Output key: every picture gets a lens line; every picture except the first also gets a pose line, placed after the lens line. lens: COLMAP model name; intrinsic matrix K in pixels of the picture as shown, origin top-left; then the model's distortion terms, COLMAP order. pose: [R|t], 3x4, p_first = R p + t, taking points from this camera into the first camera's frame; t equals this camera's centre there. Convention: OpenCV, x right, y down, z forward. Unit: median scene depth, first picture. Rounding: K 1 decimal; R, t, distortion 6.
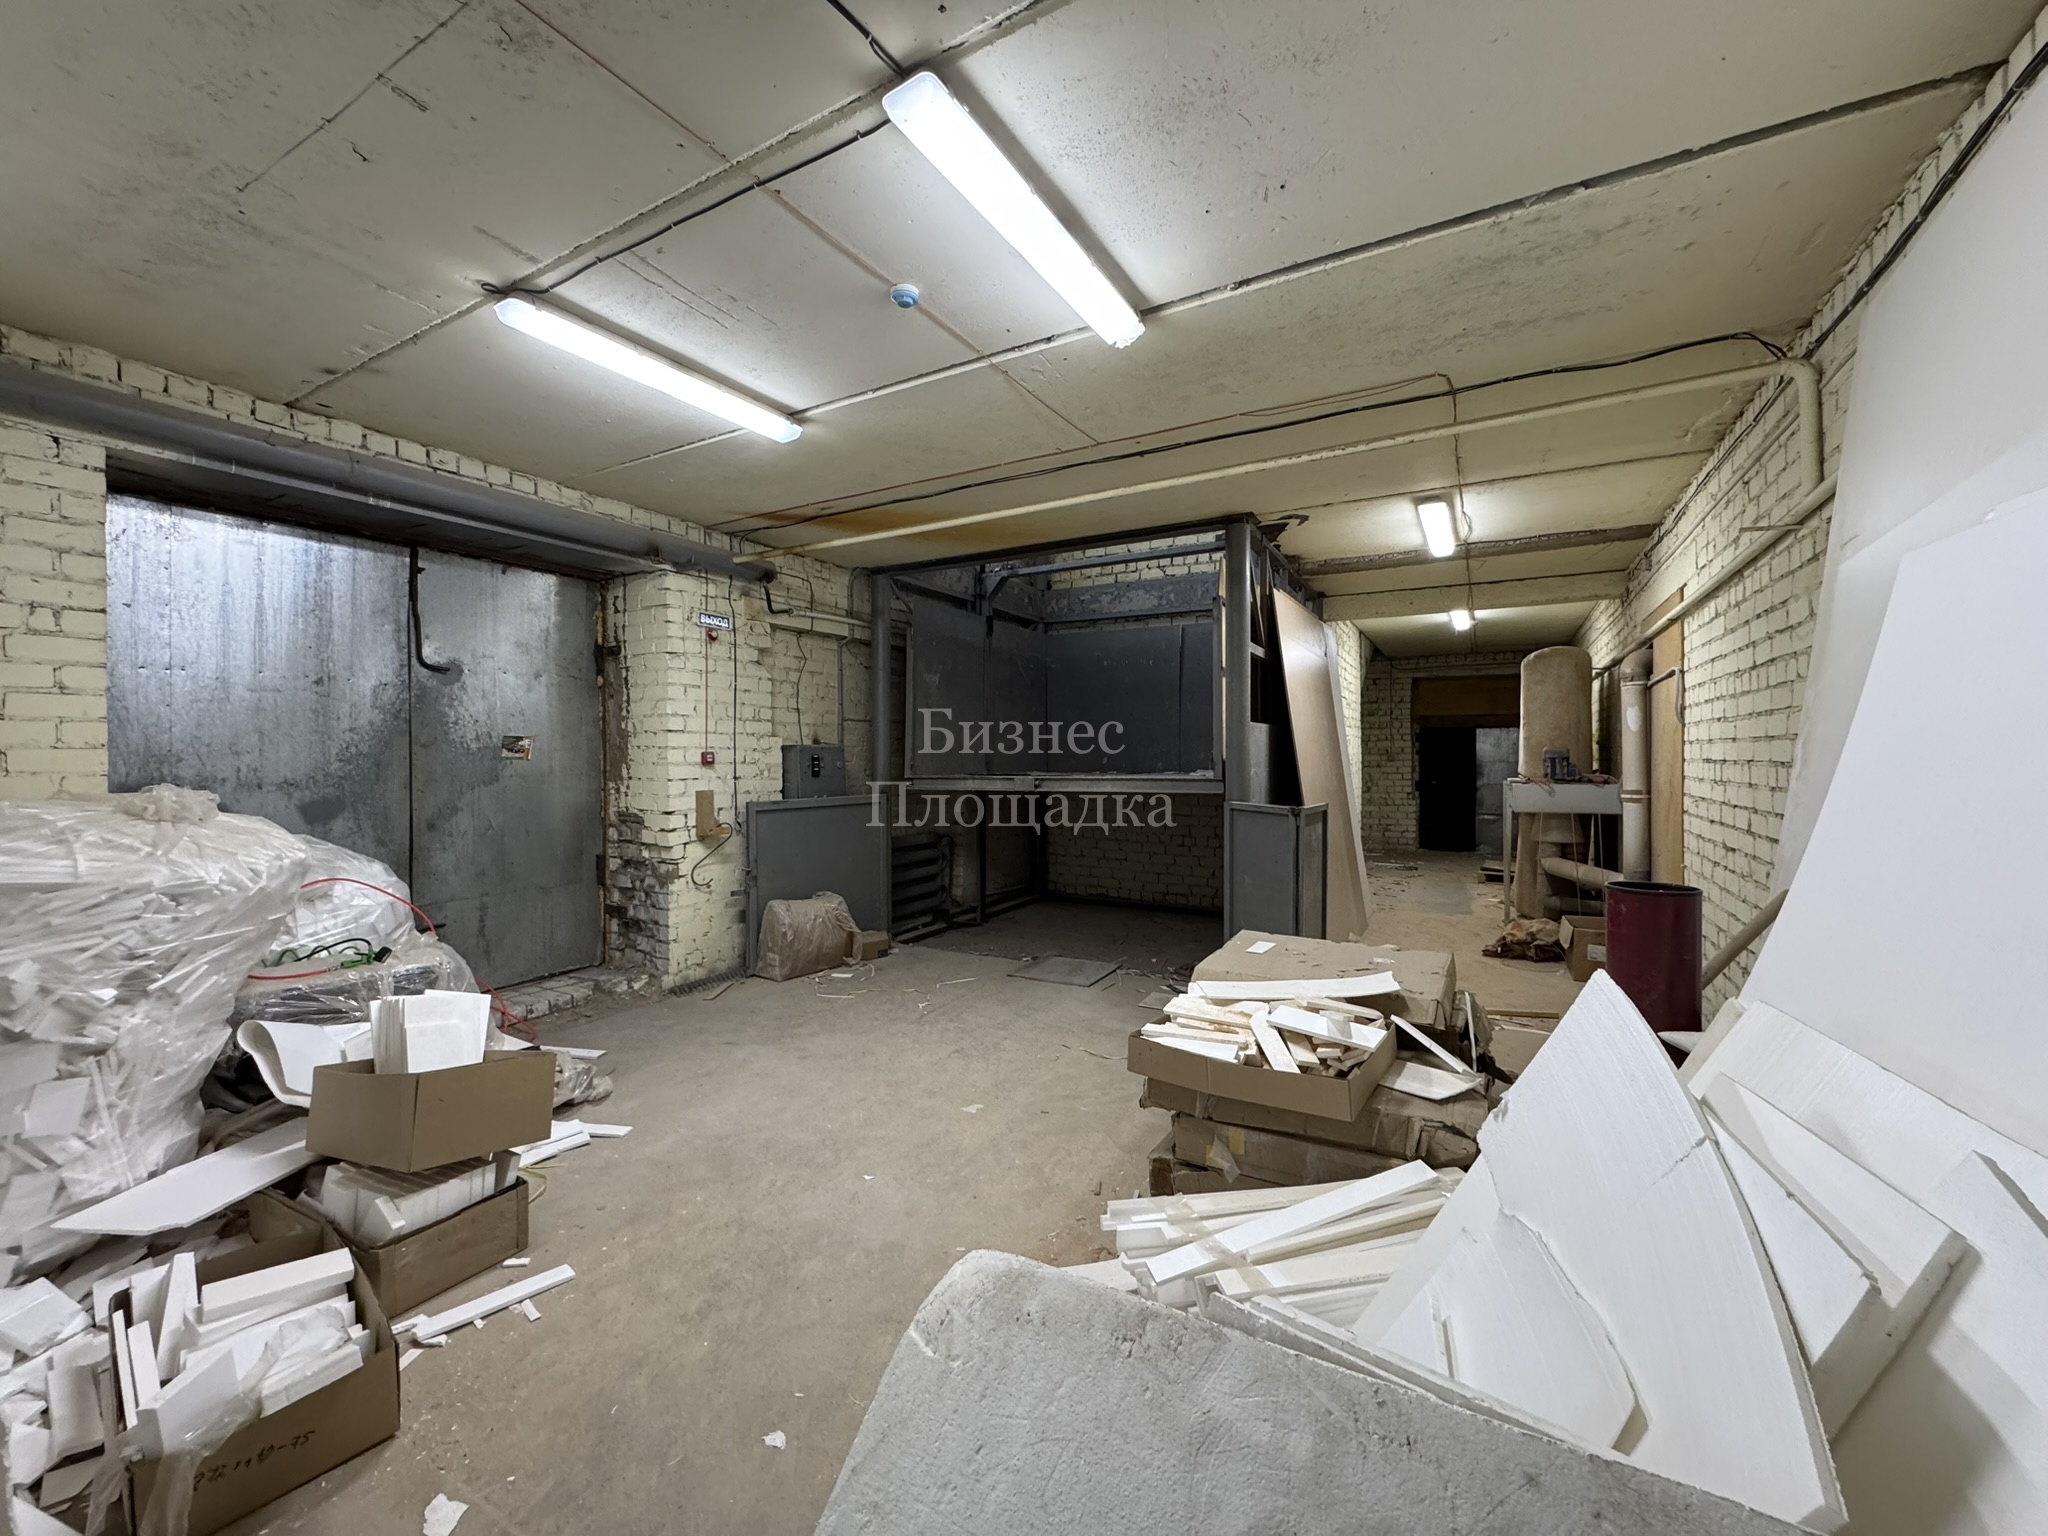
lens RADIAL K [[812.4, 0, 1025.8], [0, 812.4, 766.2], [0, 0, 1]] dist [-0.001193, -0.000021]
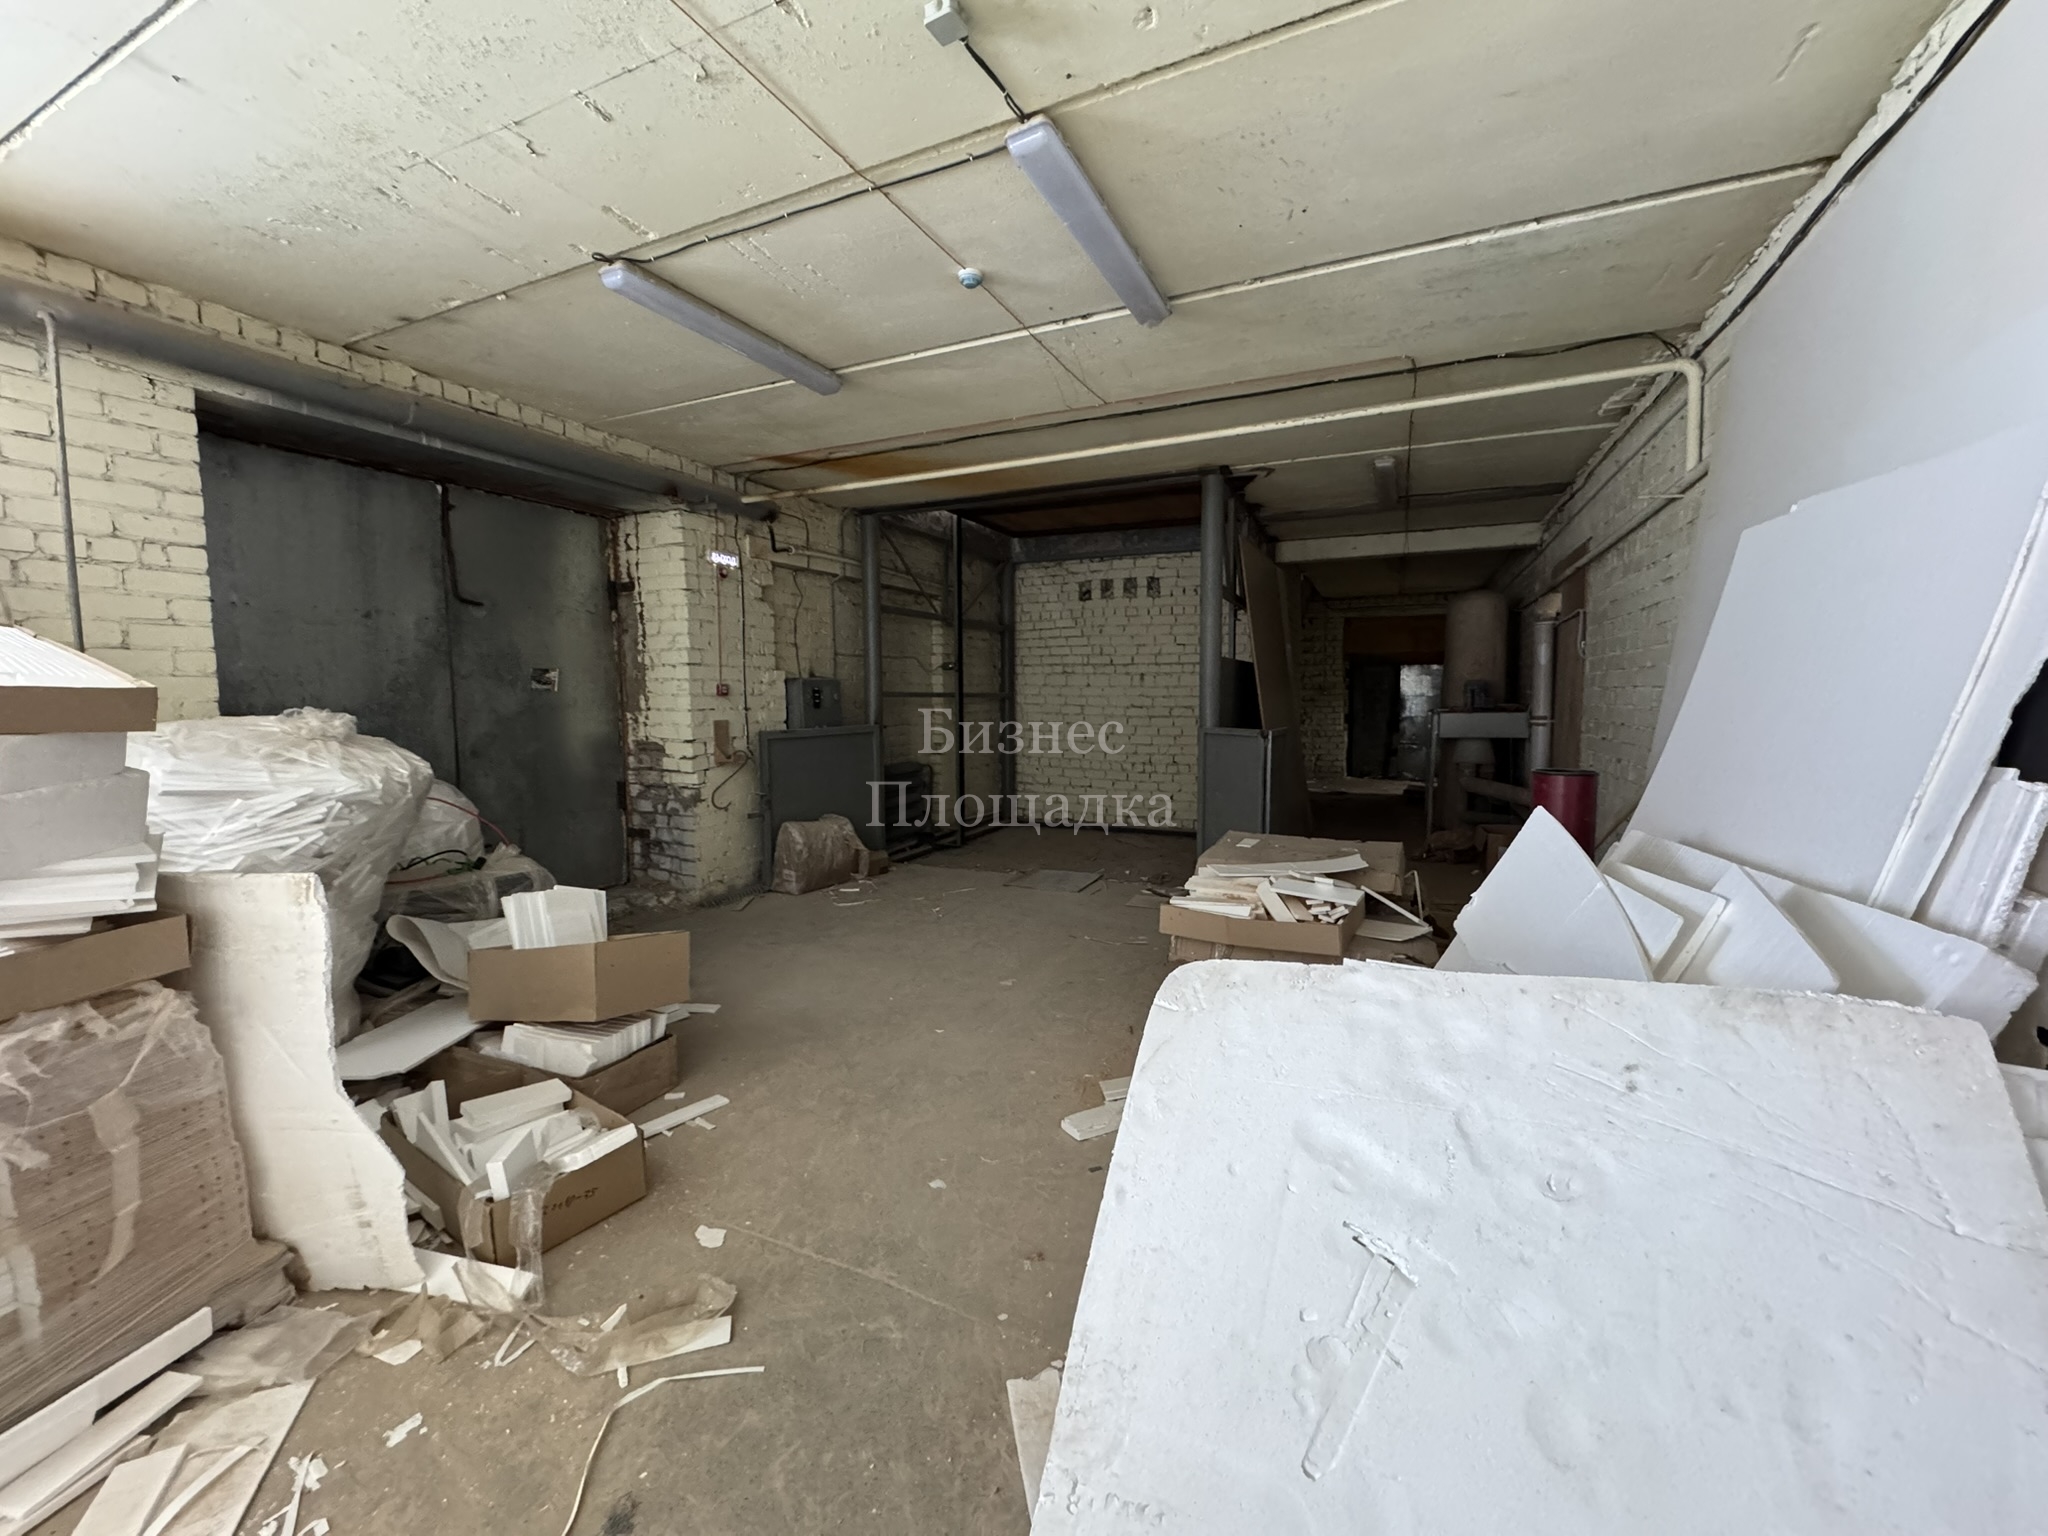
lens RADIAL K [[812.4, 0, 1025.8], [0, 812.4, 766.2], [0, 0, 1]] dist [-0.001193, -0.000021]
pose [[0.996240, -0.010452, 0.085998, -0.090751], [0.003994, 0.997181, 0.074929, 0.012003], [-0.086539, -0.074304, 0.993474, -0.101778]]
